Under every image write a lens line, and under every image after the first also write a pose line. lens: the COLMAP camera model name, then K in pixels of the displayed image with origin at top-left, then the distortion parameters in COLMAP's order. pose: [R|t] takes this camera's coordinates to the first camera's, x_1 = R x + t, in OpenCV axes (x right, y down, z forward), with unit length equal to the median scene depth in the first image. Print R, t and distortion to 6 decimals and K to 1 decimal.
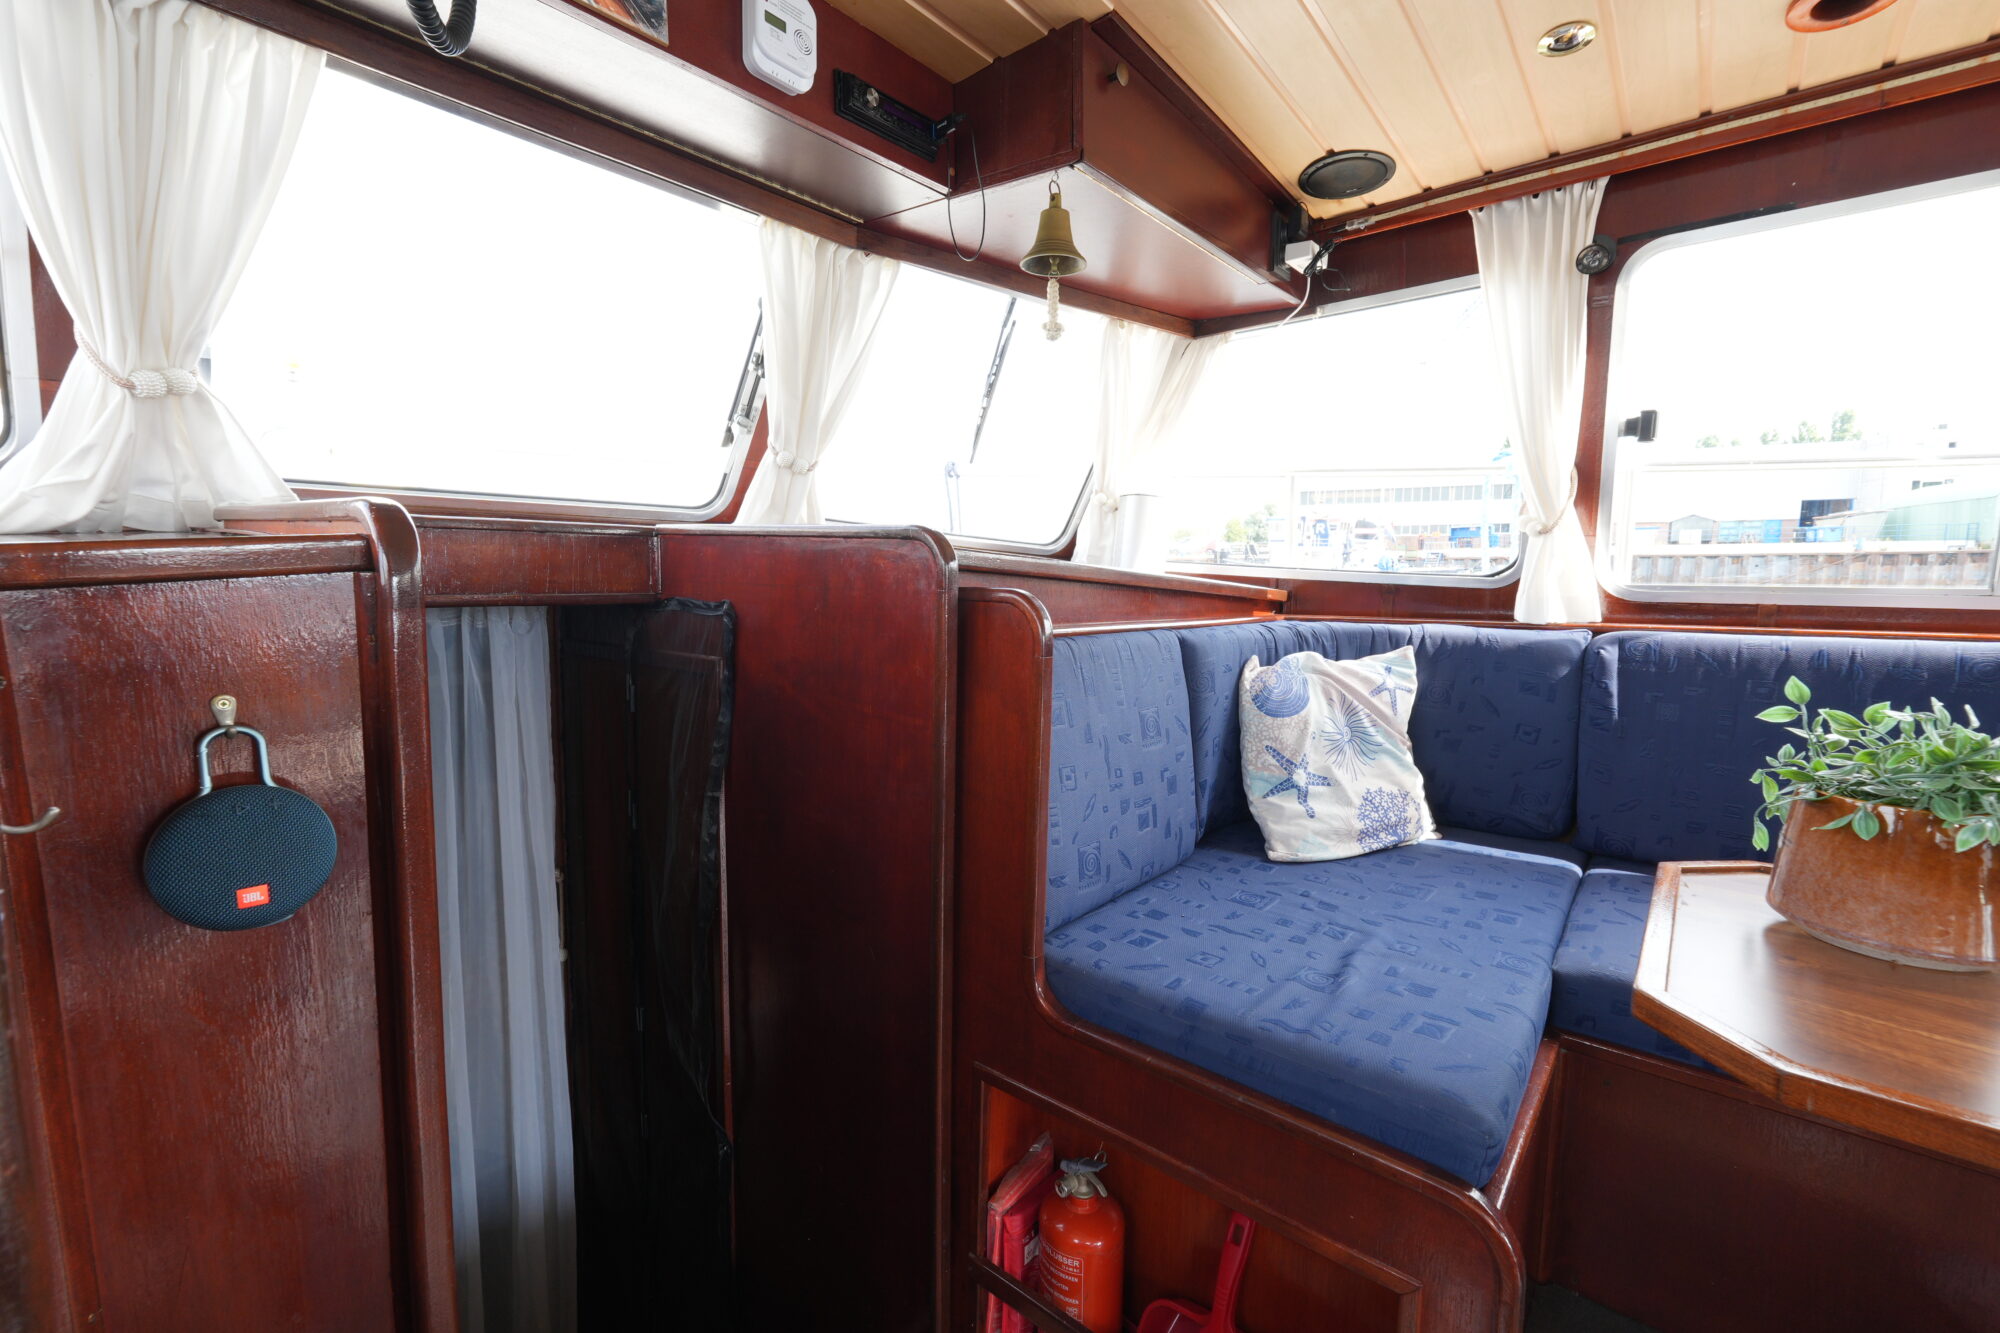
lens RADIAL K [[833.6, 0, 999.0], [0, 833.6, 662.9], [0, 0, 1]] dist [-0.001043, -0.000163]
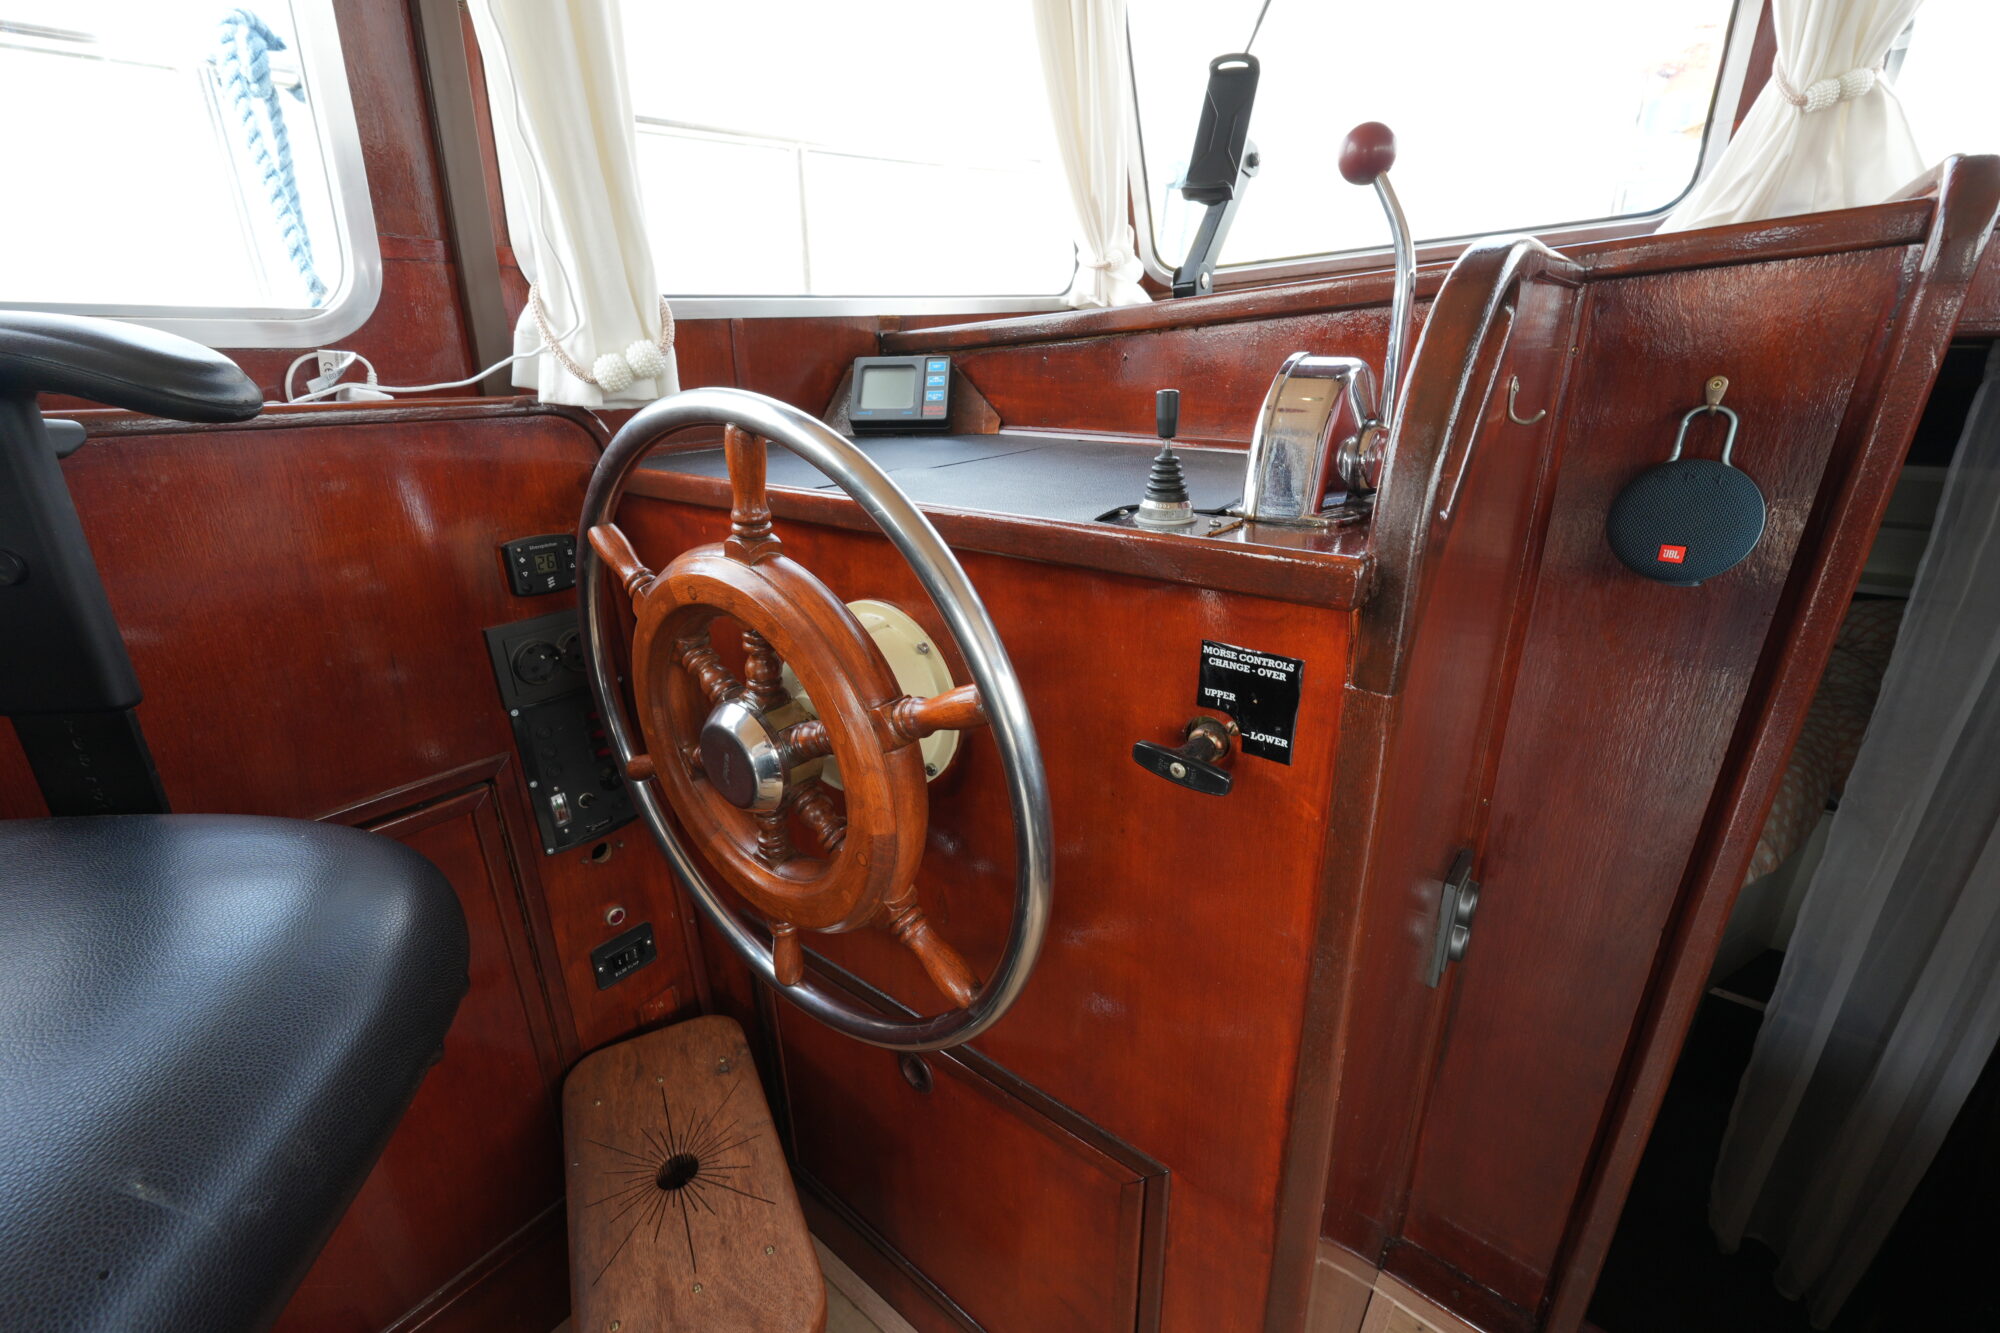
lens RADIAL K [[833.6, 0, 999.0], [0, 833.6, 657.1], [0, 0, 1]] dist [-0.001043, -0.000163]
pose [[0.029466, 0.336670, -0.941161, 0.093918], [-0.100128, 0.937829, 0.332343, 0.049824], [0.994538, 0.084443, 0.061344, -0.000829]]
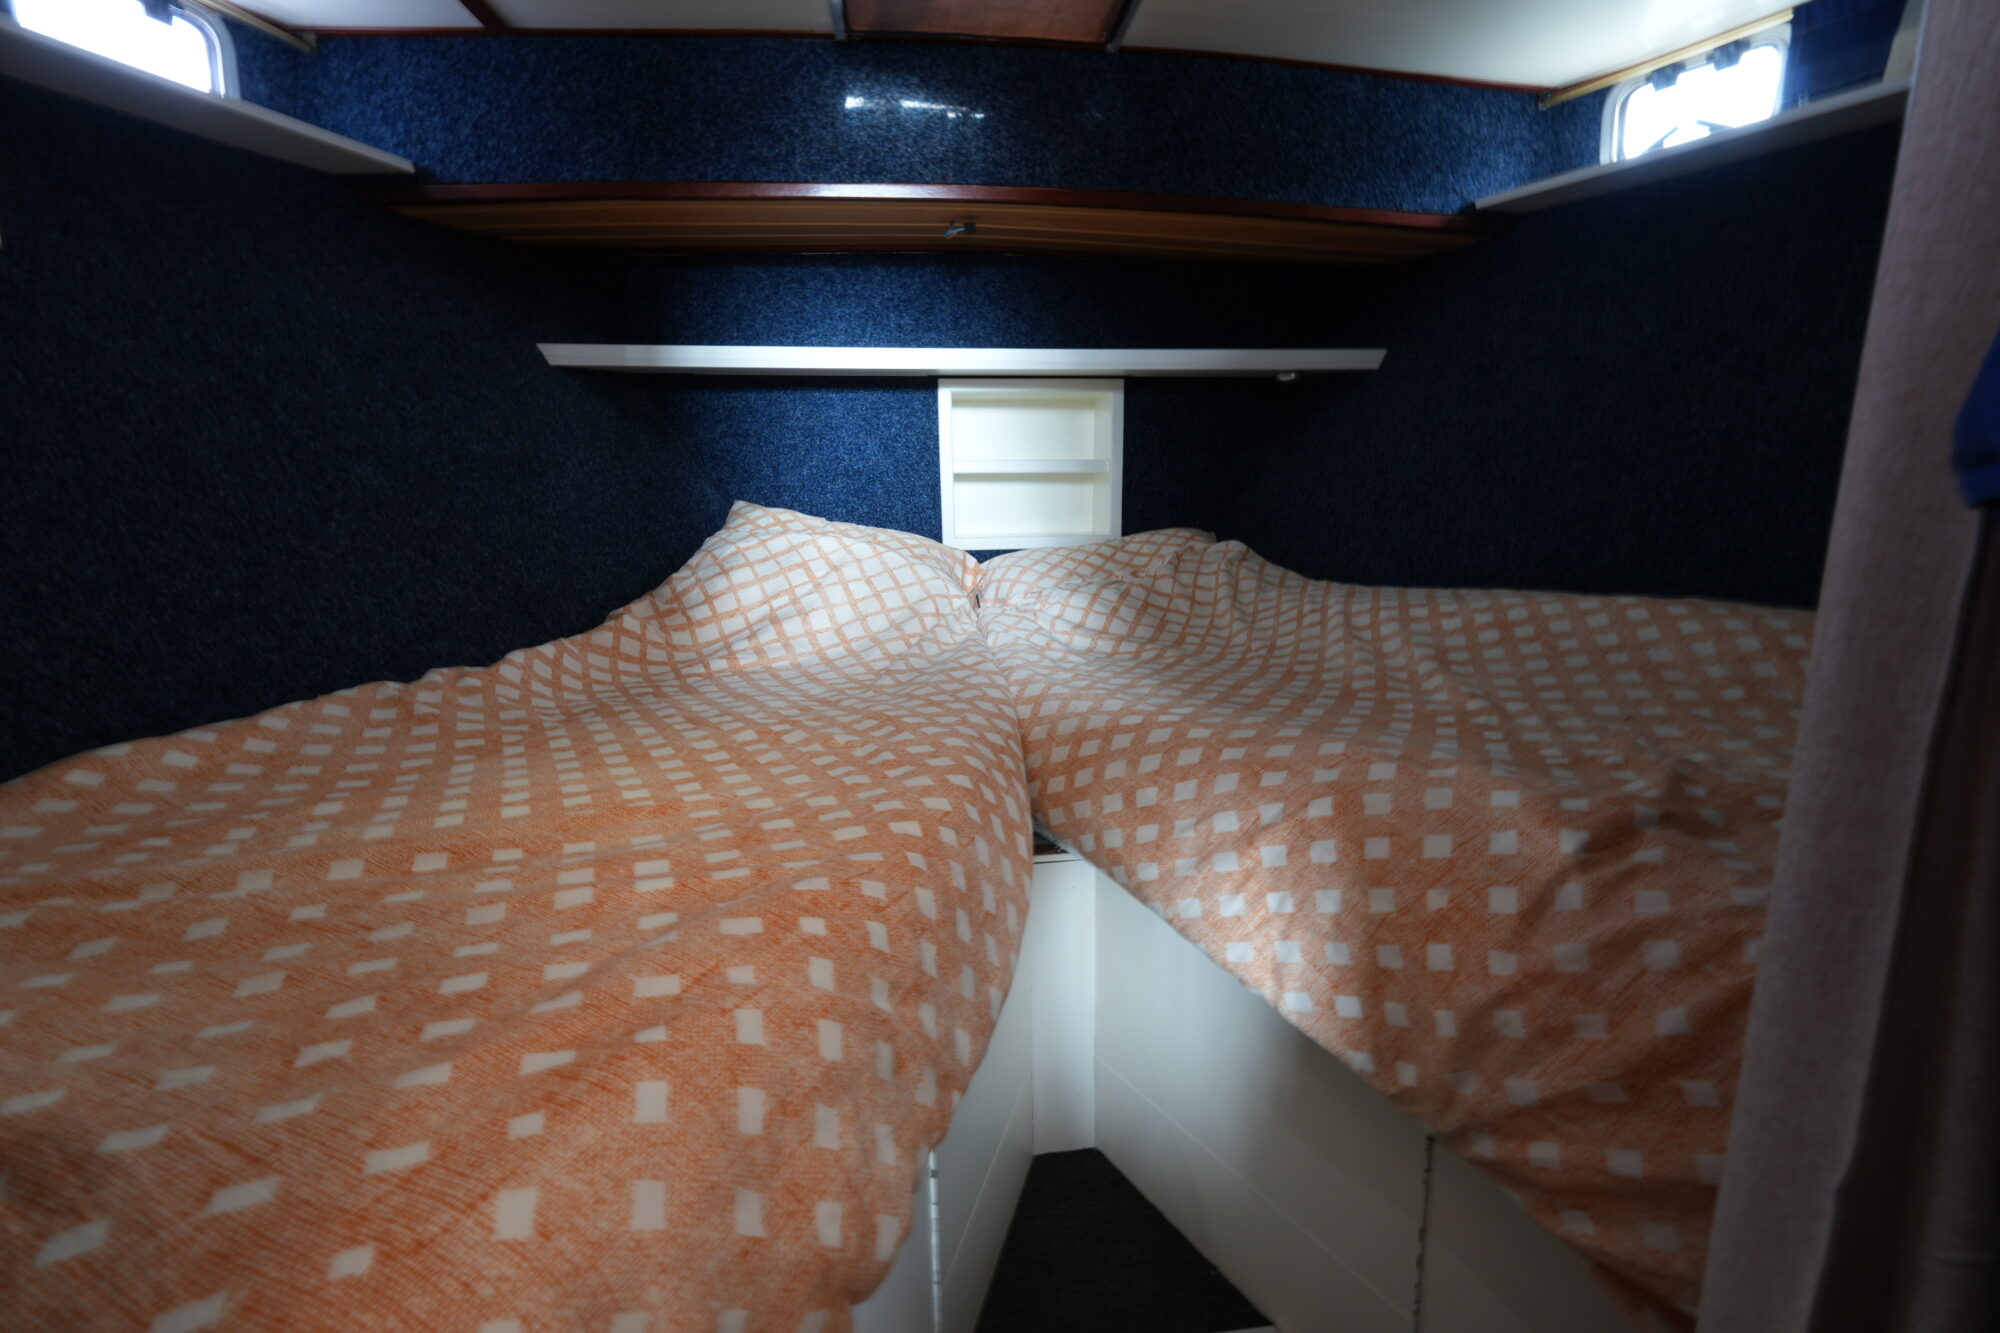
lens RADIAL K [[833.6, 0, 1006.6], [0, 833.6, 675.6], [0, 0, 1]] dist [-0.001043, -0.000163]
pose [[0.738040, 0.106582, -0.666287, -0.823411], [-0.055427, 0.993685, 0.097557, 0.473116], [0.672477, -0.035071, 0.739287, 1.161564]]
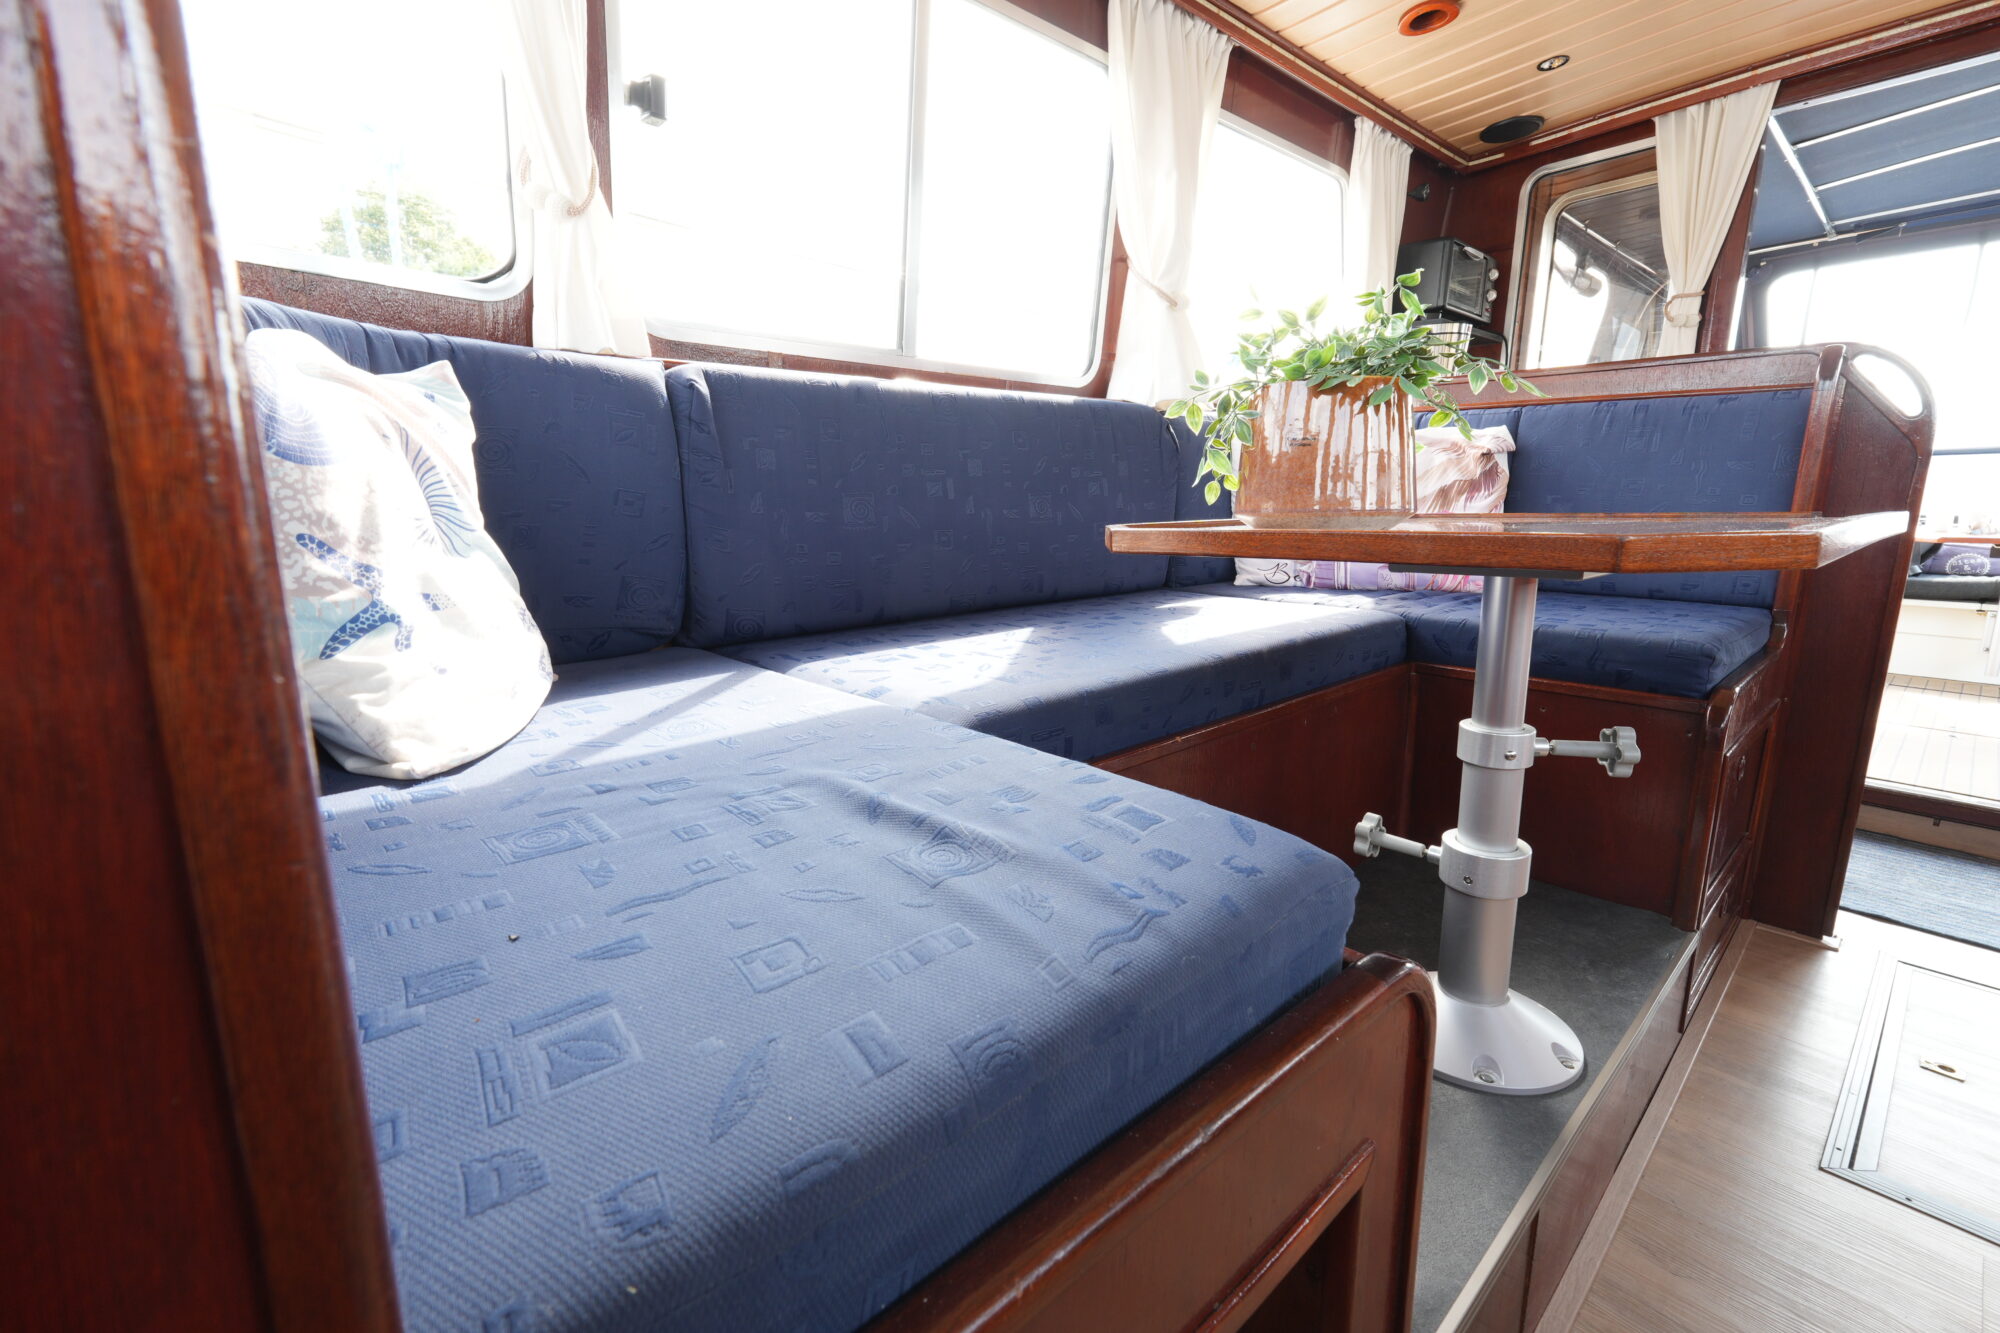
lens RADIAL K [[833.6, 0, 995.9], [0, 833.6, 674.5], [0, 0, 1]] dist [-0.001043, -0.000163]
pose [[0.144563, -0.211220, 0.966689, -0.050821], [0.102204, 0.974913, 0.197733, 0.136016], [-0.984203, 0.070215, 0.162524, 0.668908]]
